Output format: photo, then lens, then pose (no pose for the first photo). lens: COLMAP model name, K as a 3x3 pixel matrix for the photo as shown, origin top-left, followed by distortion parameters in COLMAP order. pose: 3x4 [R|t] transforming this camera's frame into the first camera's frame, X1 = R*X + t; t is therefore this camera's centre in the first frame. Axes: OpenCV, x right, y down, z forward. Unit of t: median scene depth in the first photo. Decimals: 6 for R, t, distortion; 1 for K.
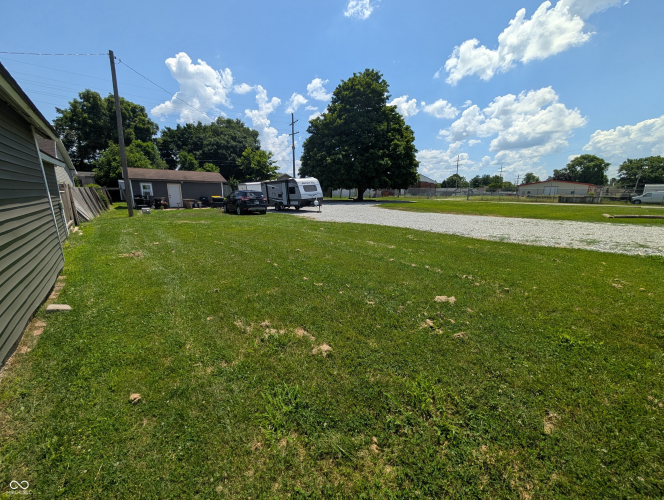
lens RADIAL K [[251.2, 0, 332.0], [0, 251.2, 250.0], [0, 0, 1]] dist [-0.000276, 0.000146]
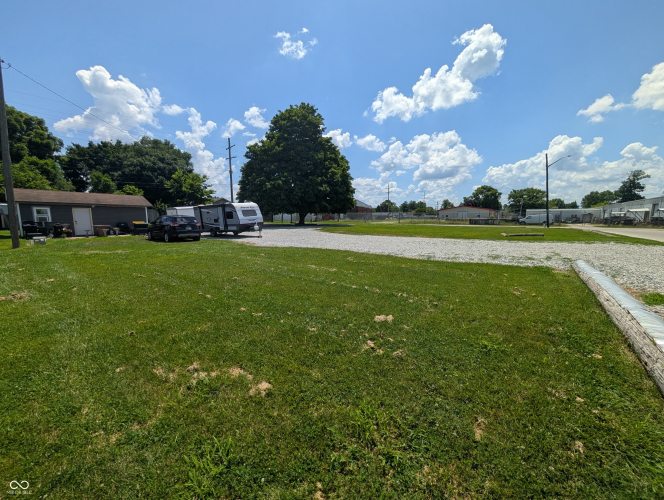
lens RADIAL K [[251.2, 0, 332.0], [0, 251.2, 250.0], [0, 0, 1]] dist [-0.000276, 0.000146]
pose [[0.974541, -0.034350, 0.221561, 0.004932], [0.054840, 0.994698, -0.086998, -0.001681], [-0.217398, 0.096934, 0.971258, 0.002288]]
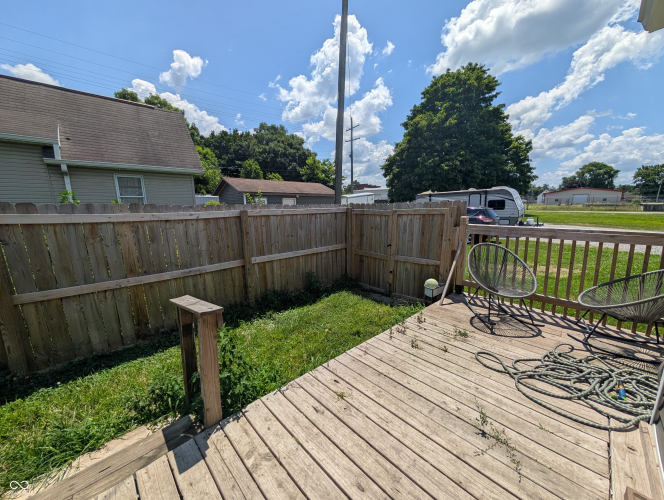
lens RADIAL K [[251.2, 0, 332.0], [0, 251.2, 250.0], [0, 0, 1]] dist [-0.000276, 0.000146]
pose [[0.998833, -0.025245, 0.041164, -0.672793], [0.026895, 0.998836, -0.040034, -0.094494], [-0.040105, 0.041095, 0.998350, 0.315285]]
